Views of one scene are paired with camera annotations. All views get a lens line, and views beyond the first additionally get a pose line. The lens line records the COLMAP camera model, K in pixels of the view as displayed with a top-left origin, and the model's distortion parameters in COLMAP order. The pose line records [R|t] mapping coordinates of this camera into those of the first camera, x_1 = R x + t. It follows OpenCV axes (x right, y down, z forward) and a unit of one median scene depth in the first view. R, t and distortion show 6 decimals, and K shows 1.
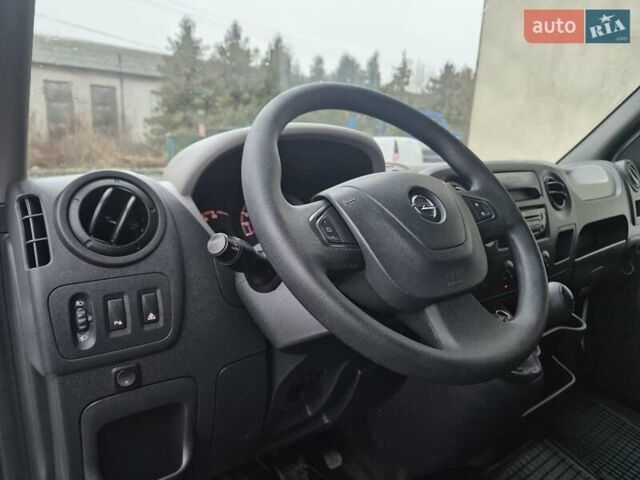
lens RADIAL K [[435.0, 0, 320.0], [0, 435.0, 240.0], [0, 0, 1]] dist [0.080001, -0.089442]
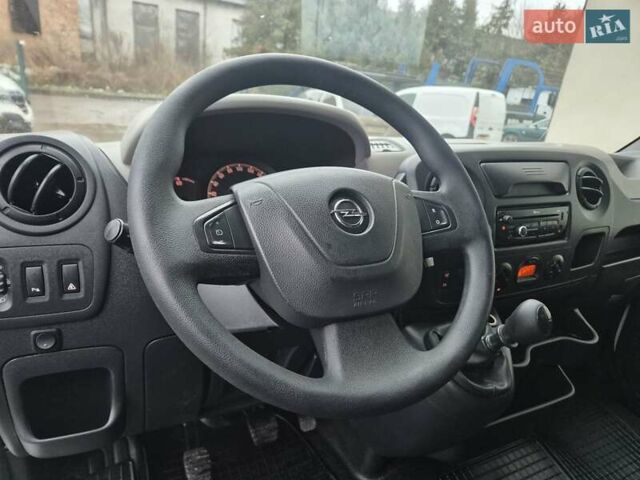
lens RADIAL K [[433.3, 0, 315.4], [0, 433.3, 248.0], [0, 0, 1]] dist [0.078927, -0.082254]
pose [[0.980887, 0.133213, -0.141826, 0.124434], [-0.112105, 0.982665, 0.147654, -0.052578], [0.159037, -0.128932, 0.978818, 0.045482]]
